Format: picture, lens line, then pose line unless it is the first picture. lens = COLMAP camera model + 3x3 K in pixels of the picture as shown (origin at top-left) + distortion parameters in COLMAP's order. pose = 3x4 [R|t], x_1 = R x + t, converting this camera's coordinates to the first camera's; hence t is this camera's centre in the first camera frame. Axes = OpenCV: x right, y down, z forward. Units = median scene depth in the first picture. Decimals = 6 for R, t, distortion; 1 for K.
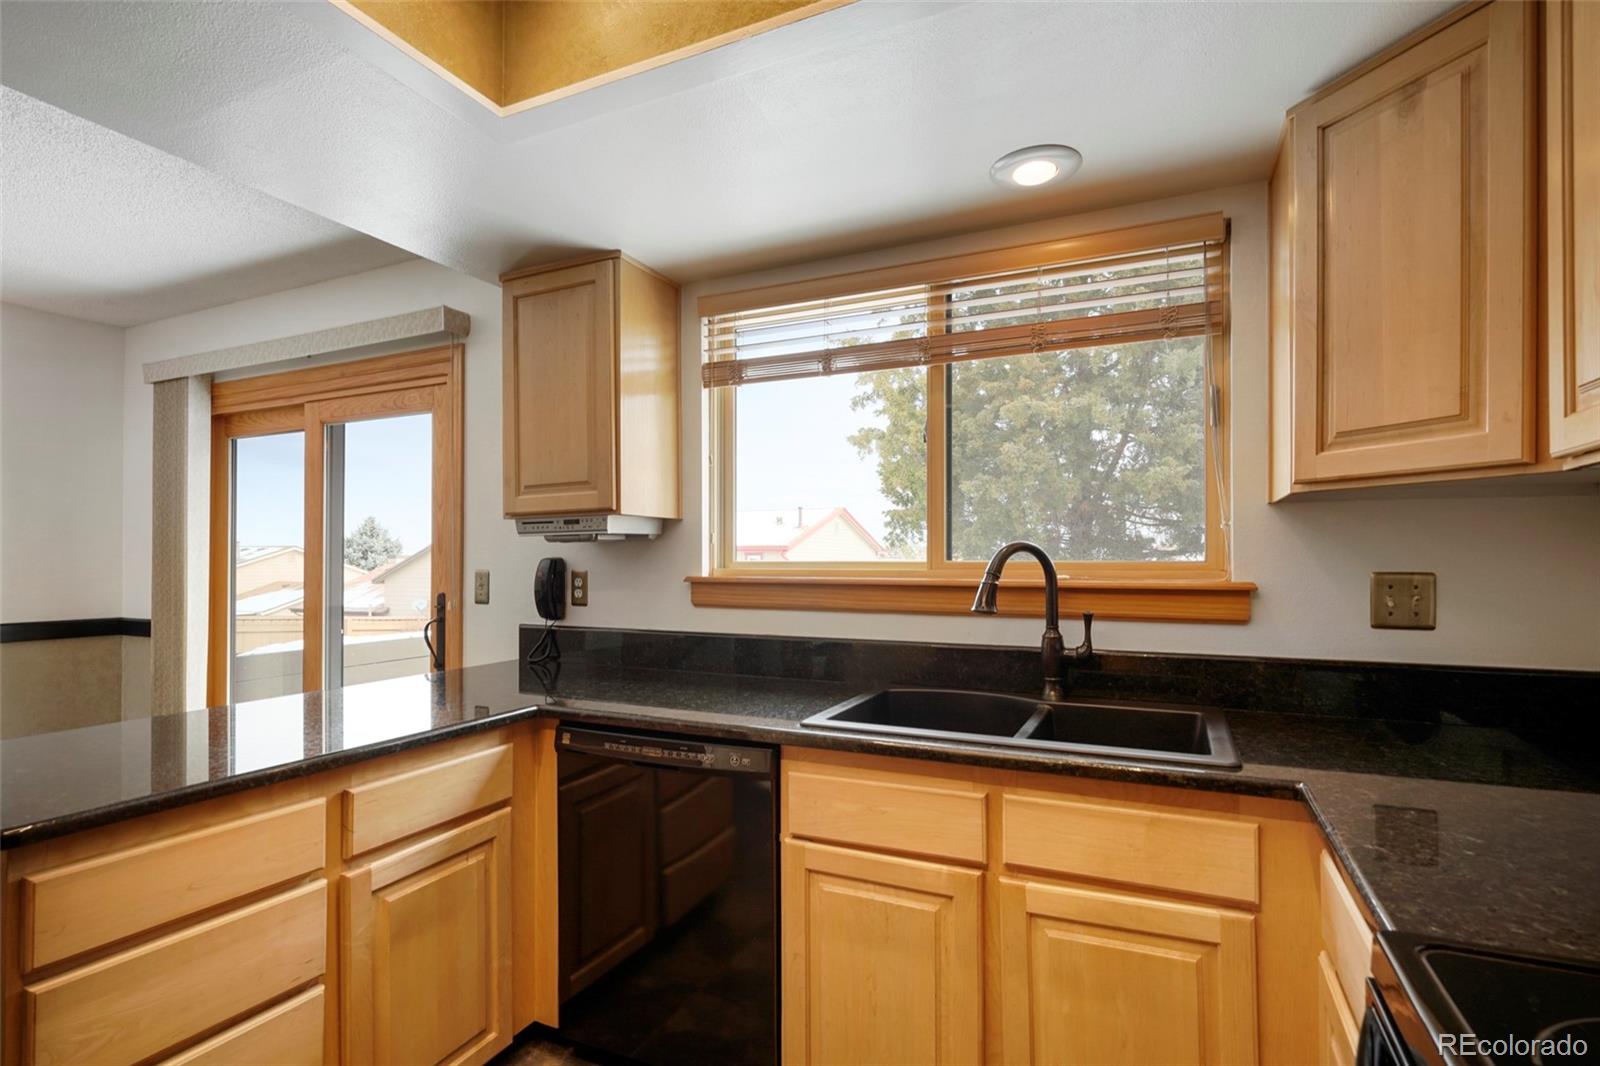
lens RADIAL K [[769.7, 0, 802.6], [0, 769.7, 558.0], [0, 0, 1]] dist [-0.001062, -0.000043]
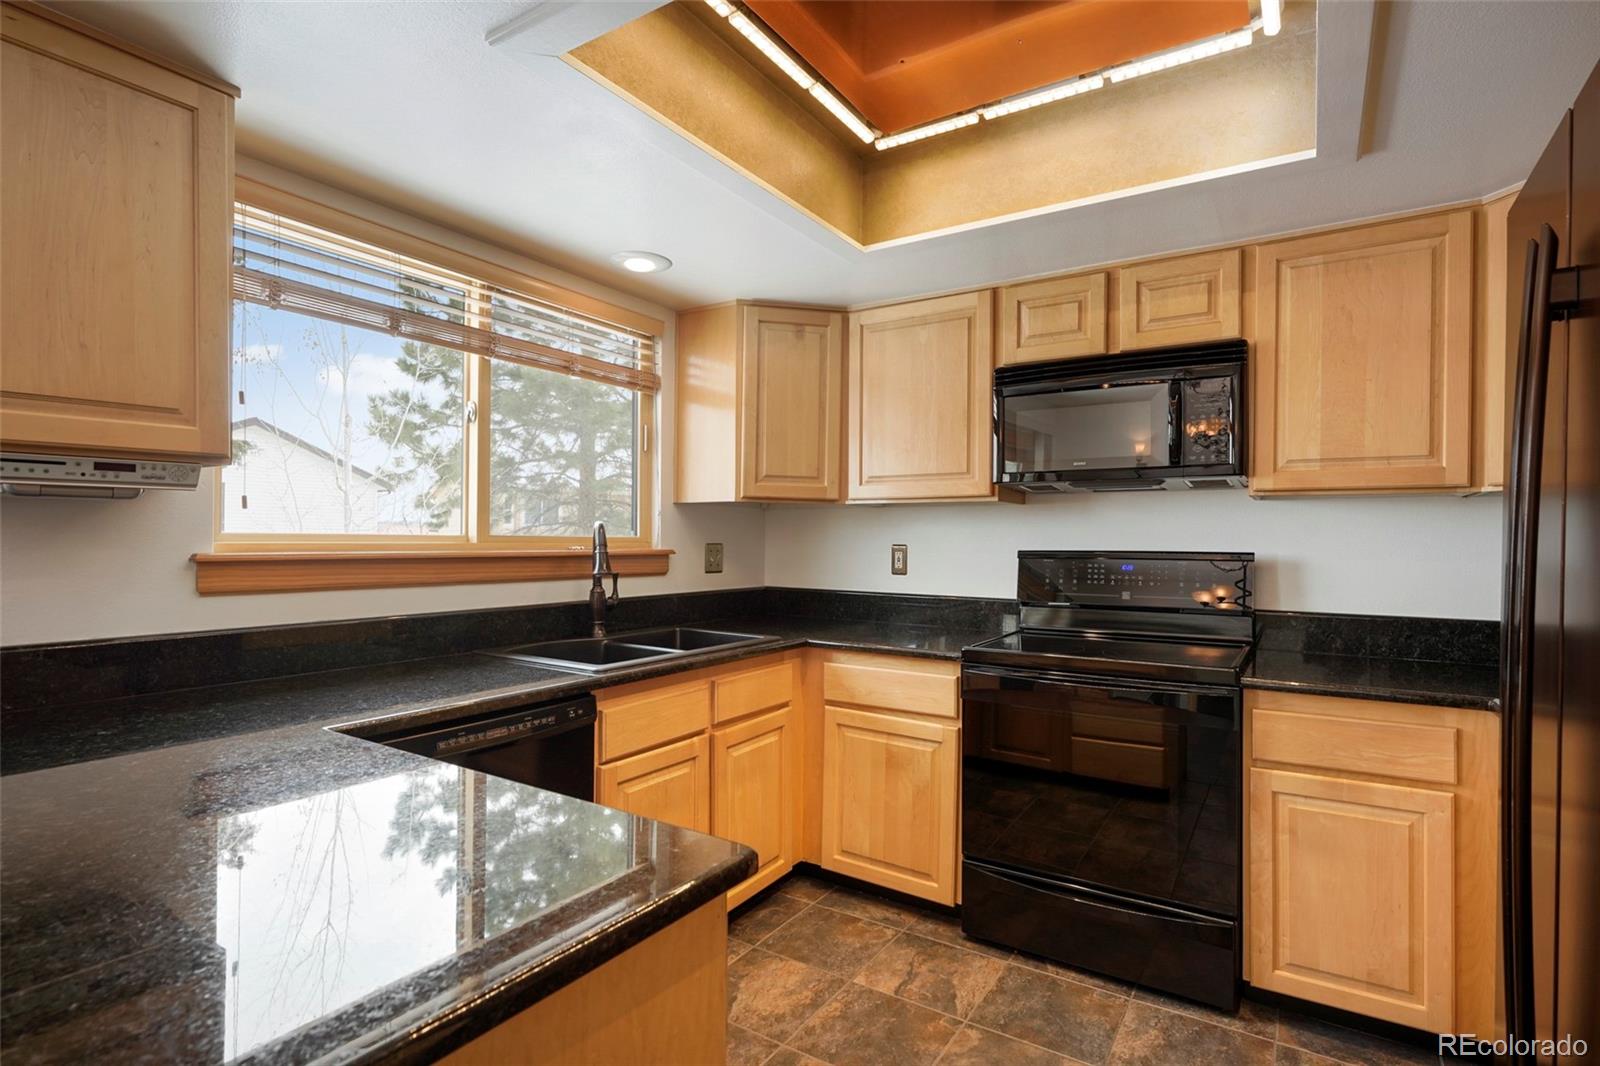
lens RADIAL K [[792.5, 0, 811.8], [0, 792.5, 547.8], [0, 0, 1]] dist [-0.002688, -0.000981]
pose [[0.130430, -0.009595, 0.991411, -0.969155], [-0.011316, 0.999874, 0.011166, 0.004705], [-0.991393, -0.012676, 0.130305, 0.418421]]
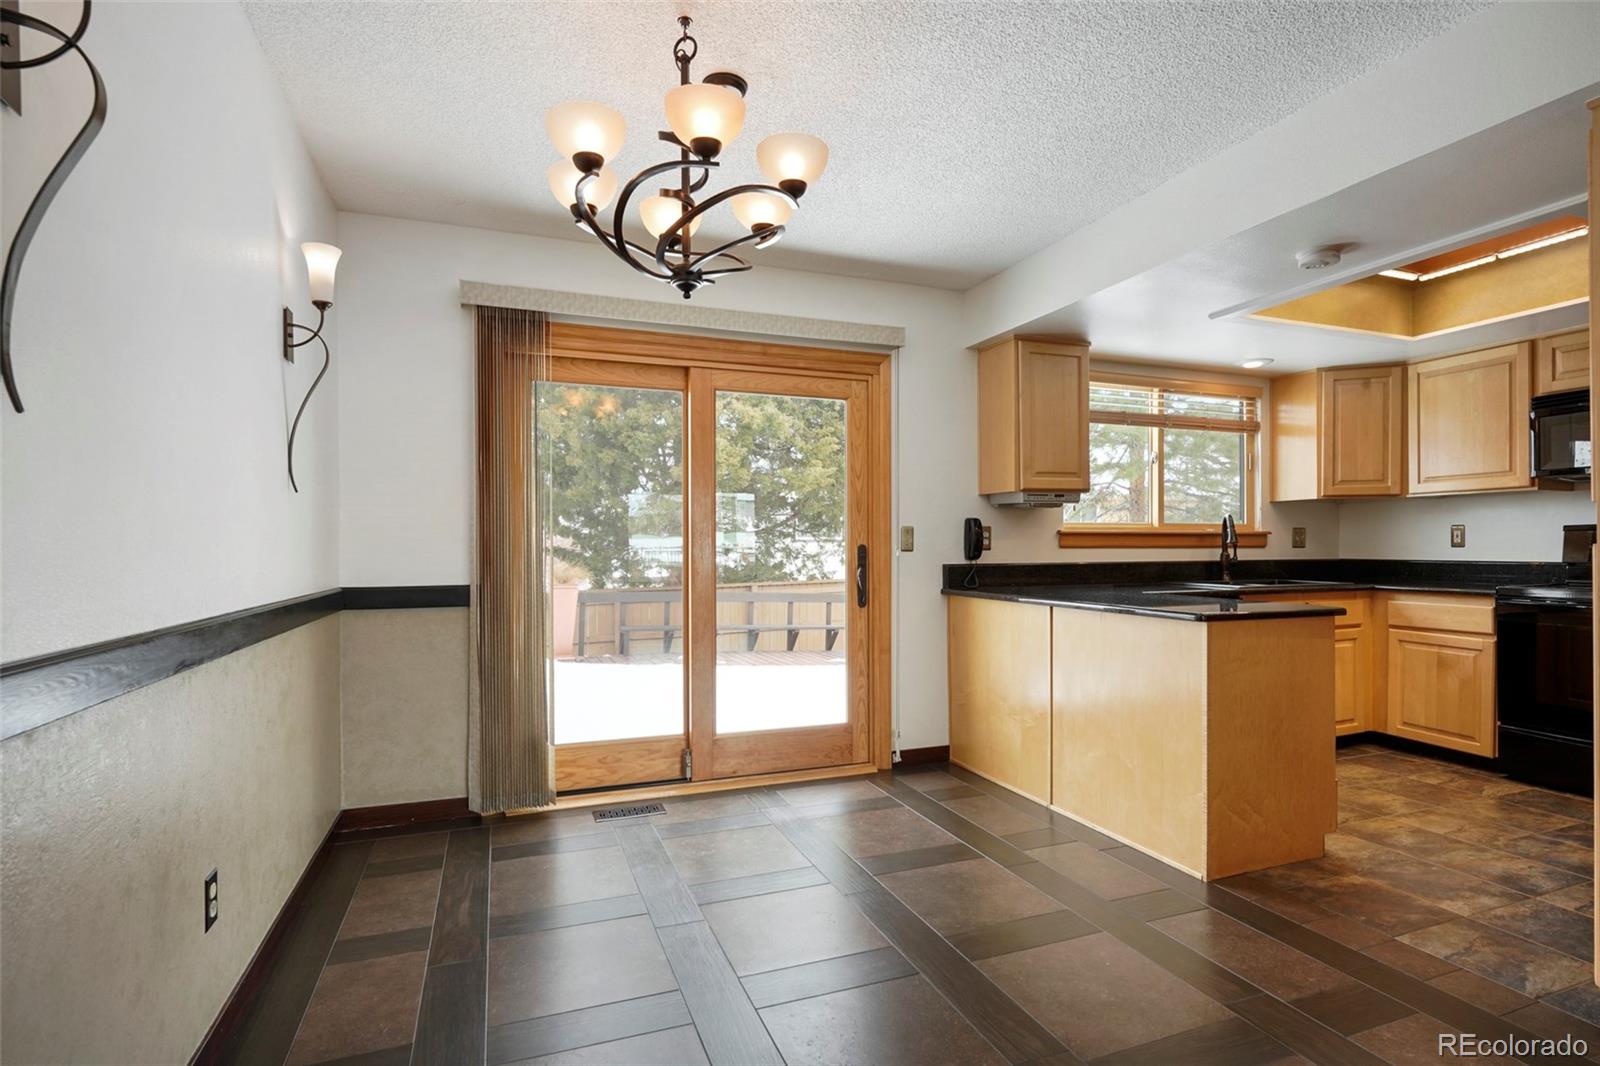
lens RADIAL K [[792.5, 0, 811.8], [0, 792.5, 547.8], [0, 0, 1]] dist [-0.002688, -0.000981]
pose [[0.694079, -0.002147, 0.719896, -2.178649], [0.000227, 0.999996, 0.002763, 0.070813], [-0.719899, -0.001754, 0.694077, 0.217893]]
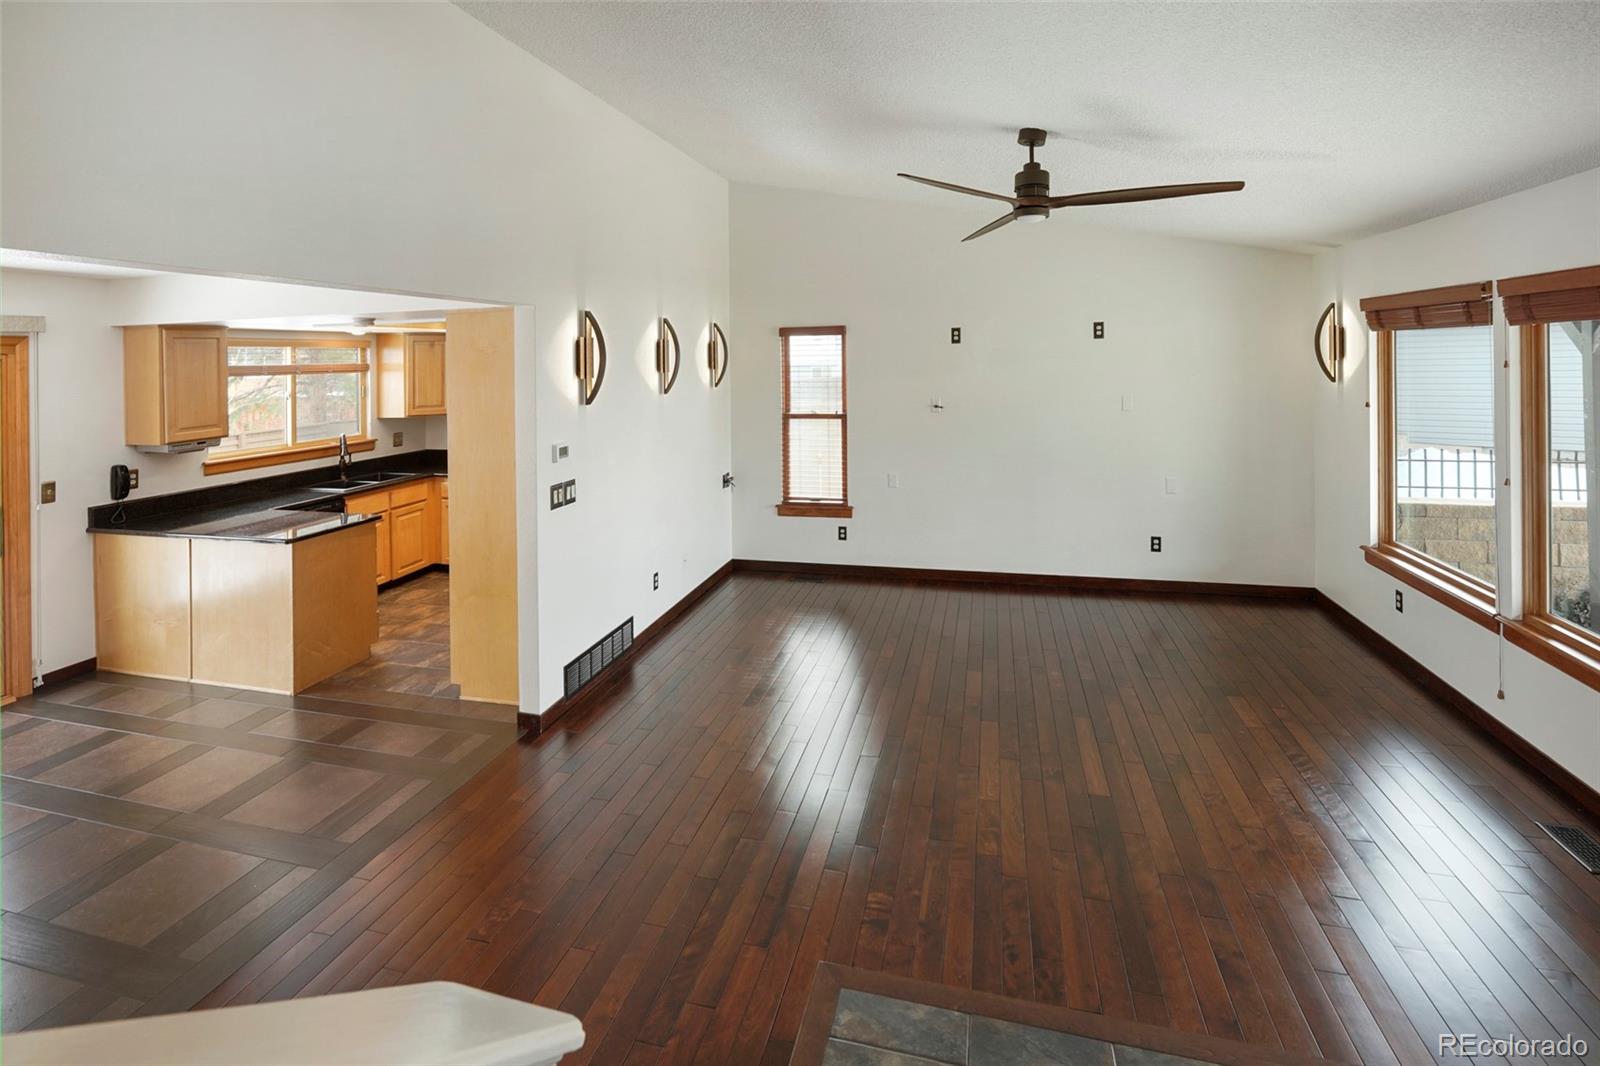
lens RADIAL K [[755.0, 0, 758.2], [0, 755.0, 341.3], [0, 0, 1]] dist [-0.003527, 0.001013]
pose [[-0.131512, 0.026535, 0.990959, -3.087693], [0.026247, 0.999384, -0.023277, -0.286305], [-0.990967, 0.022949, -0.132128, -0.378547]]
